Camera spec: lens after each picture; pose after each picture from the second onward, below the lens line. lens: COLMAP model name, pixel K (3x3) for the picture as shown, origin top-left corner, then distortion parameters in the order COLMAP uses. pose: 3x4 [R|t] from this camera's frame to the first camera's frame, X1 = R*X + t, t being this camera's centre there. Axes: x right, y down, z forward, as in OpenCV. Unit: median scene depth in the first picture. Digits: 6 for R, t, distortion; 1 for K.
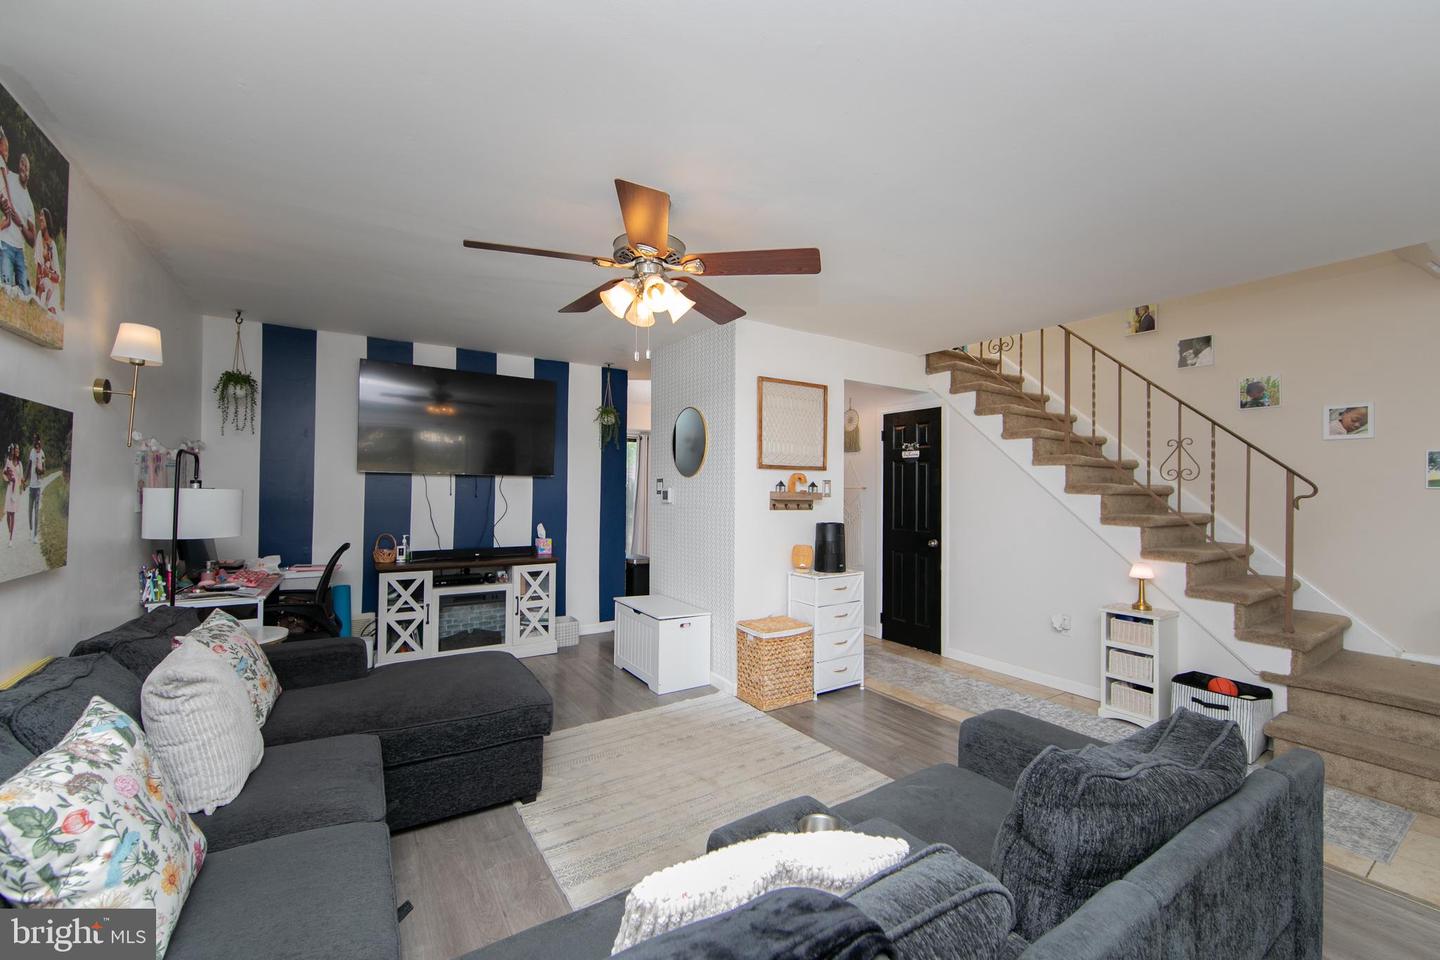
lens RADIAL K [[578.6, 0, 726.3], [0, 578.6, 489.4], [0, 0, 1]] dist [-0.002544, -0.001163]
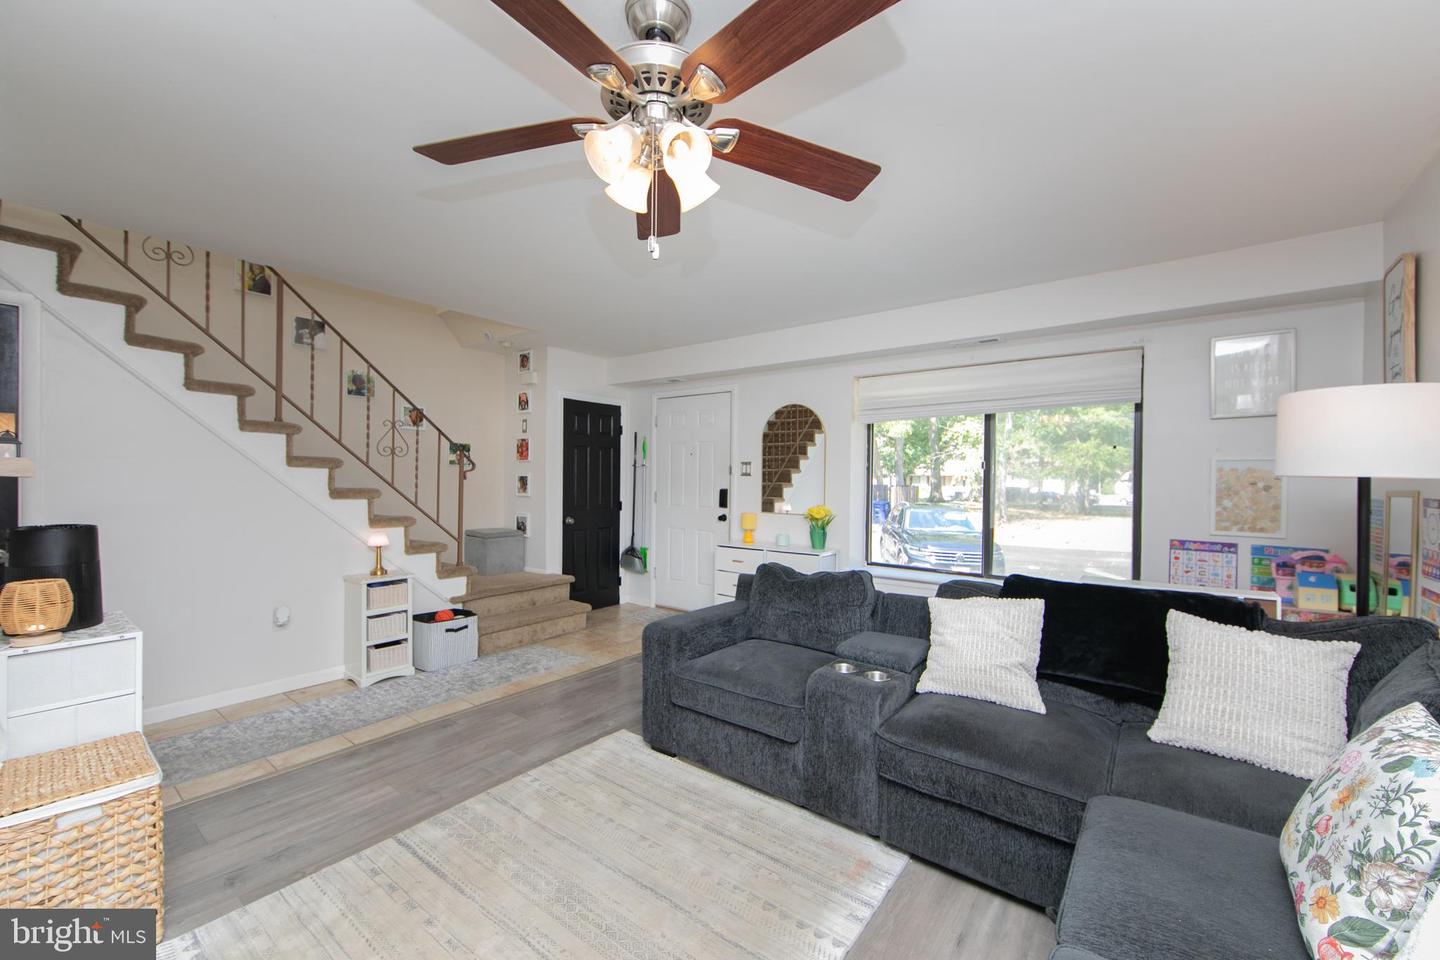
lens RADIAL K [[578.6, 0, 718.2], [0, 578.6, 467.8], [0, 0, 1]] dist [-0.002544, -0.001163]
pose [[-0.294048, 0.000587, 0.955790, -0.461495], [-0.013050, 0.999904, -0.004628, 0.003632], [-0.955701, -0.013834, -0.294013, 0.647356]]
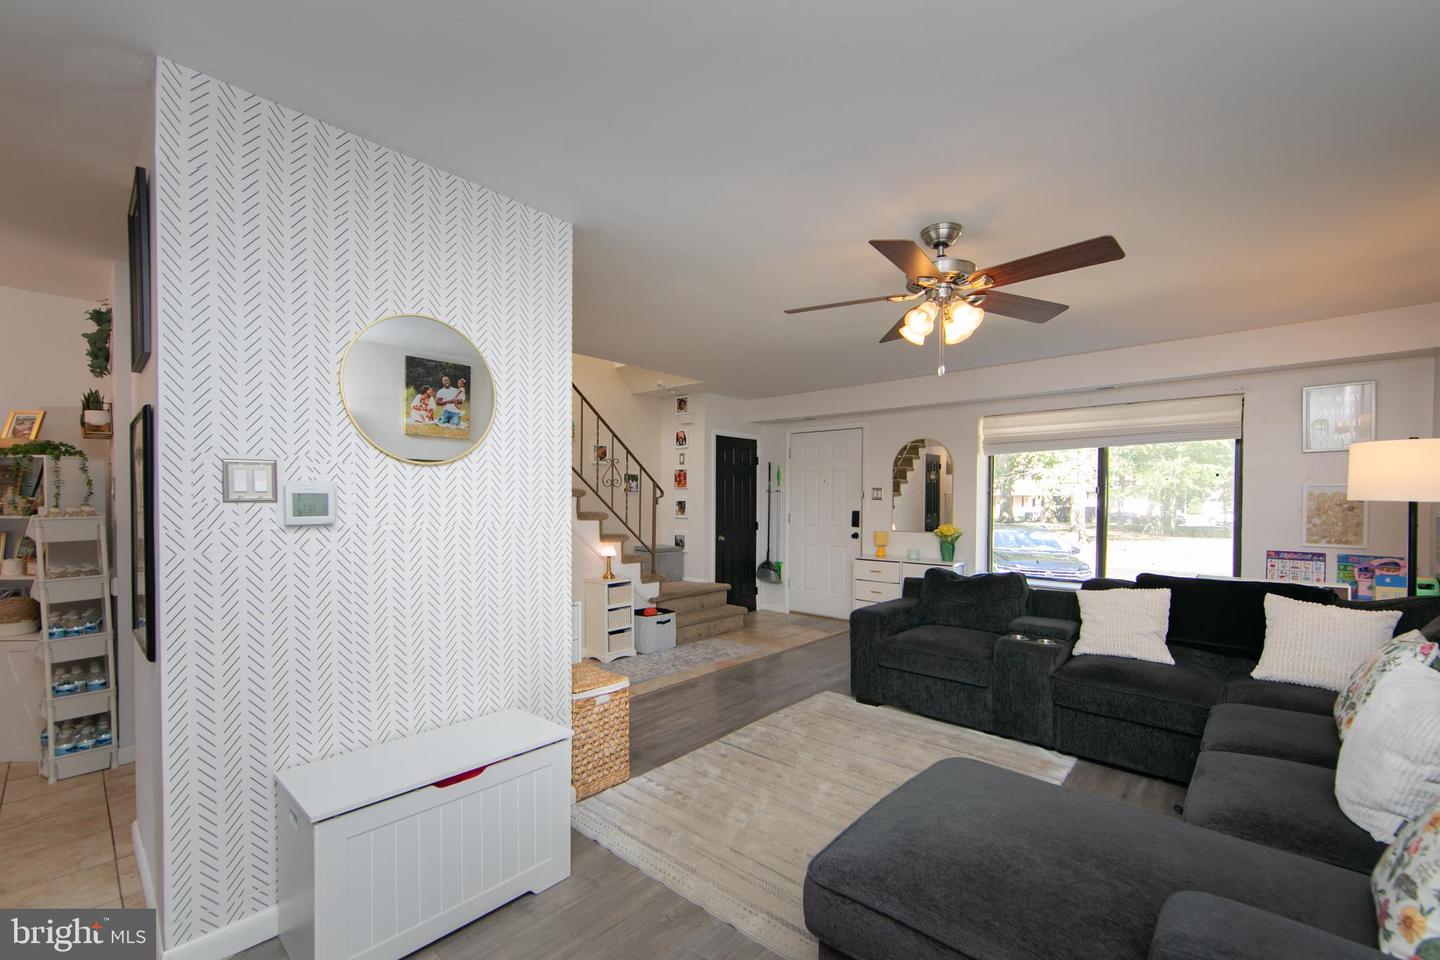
lens RADIAL K [[578.6, 0, 724.3], [0, 578.6, 495.0], [0, 0, 1]] dist [-0.002544, -0.001163]
pose [[-0.205941, -0.006473, 0.978543, -0.653926], [-0.005575, 0.999970, 0.005442, -0.004002], [-0.978548, -0.004335, -0.205971, 0.923509]]
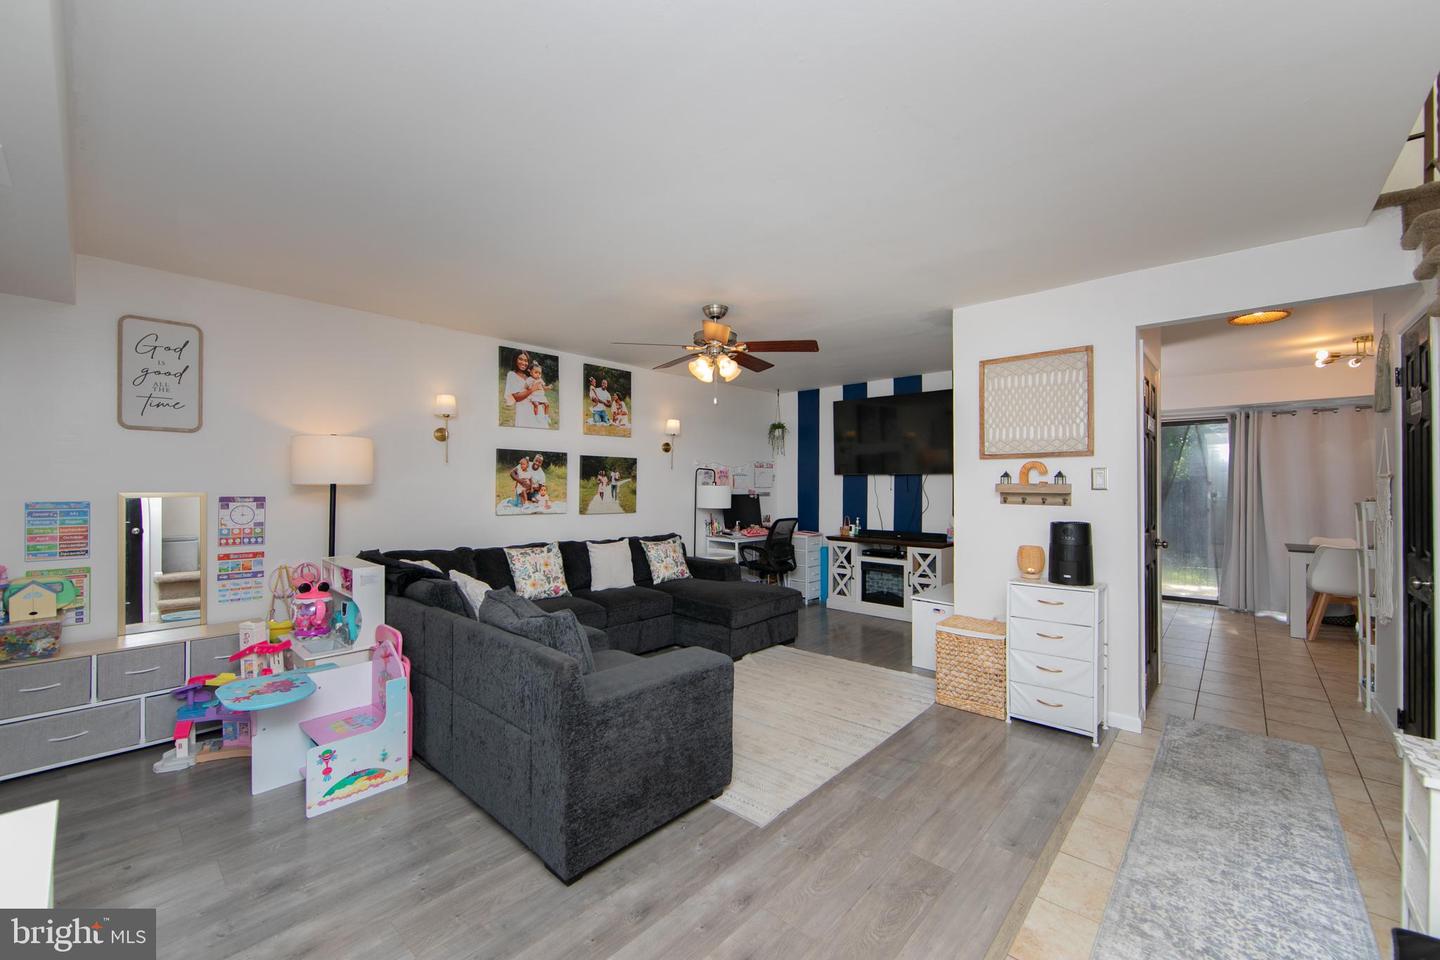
lens RADIAL K [[578.6, 0, 713.9], [0, 578.6, 490.6], [0, 0, 1]] dist [-0.002544, -0.001163]
pose [[0.234071, -0.002675, -0.972216, 0.843167], [0.001705, 0.999996, -0.002341, 0.016092], [0.972218, -0.001110, 0.234075, 0.346027]]
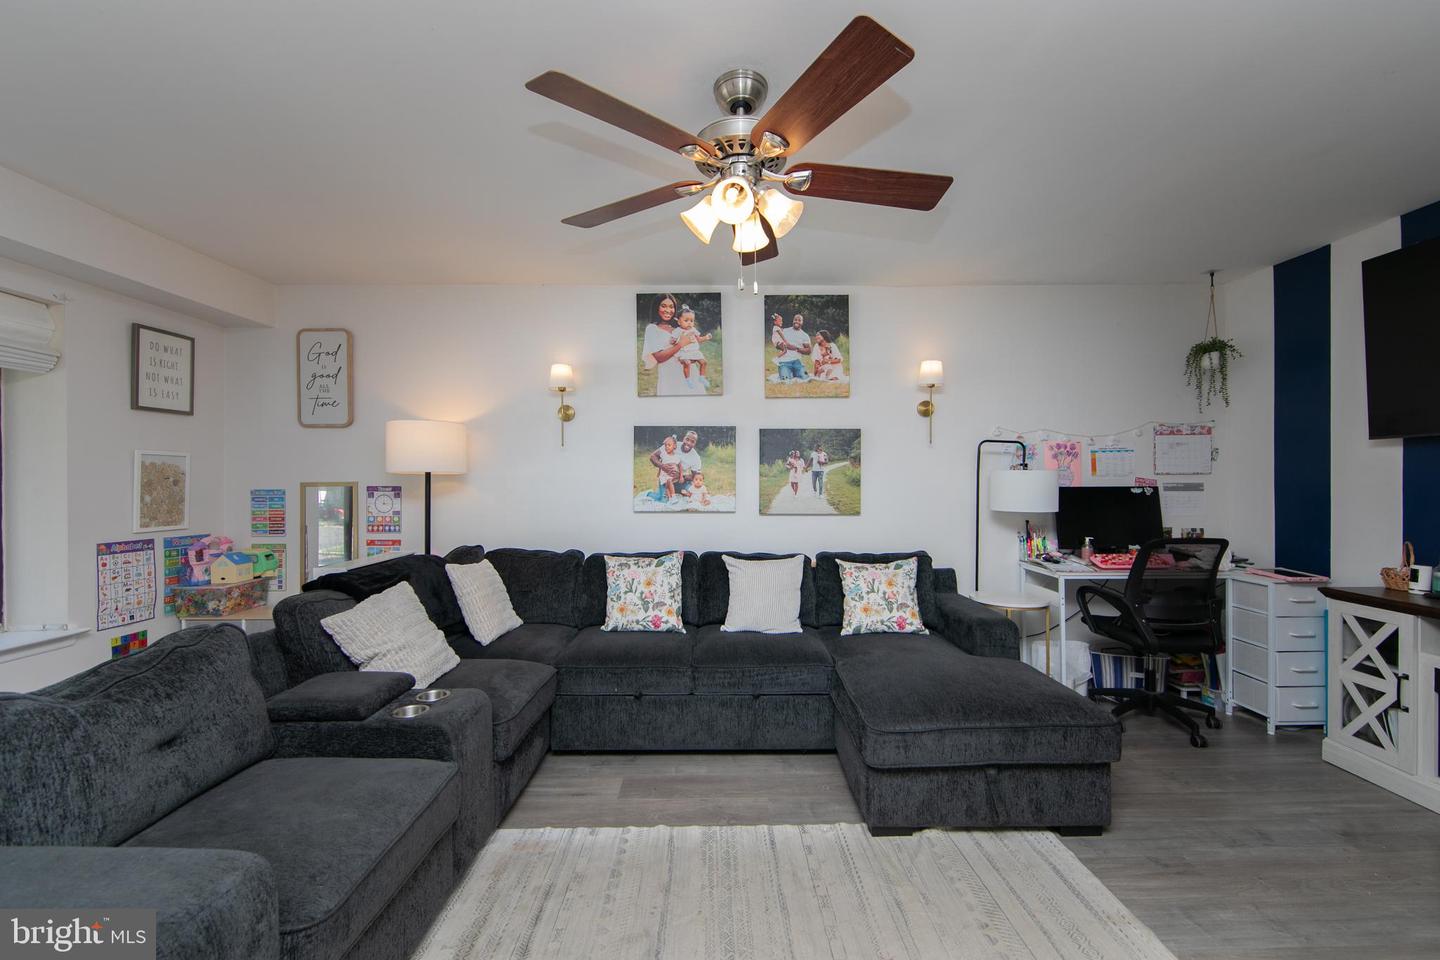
lens RADIAL K [[578.6, 0, 723.0], [0, 578.6, 487.3], [0, 0, 1]] dist [-0.002544, -0.001163]
pose [[-0.548695, -0.001968, -0.836020, 0.300146], [-0.000022, 0.999997, -0.002340, 0.026003], [0.836023, -0.001266, -0.548693, 0.802982]]
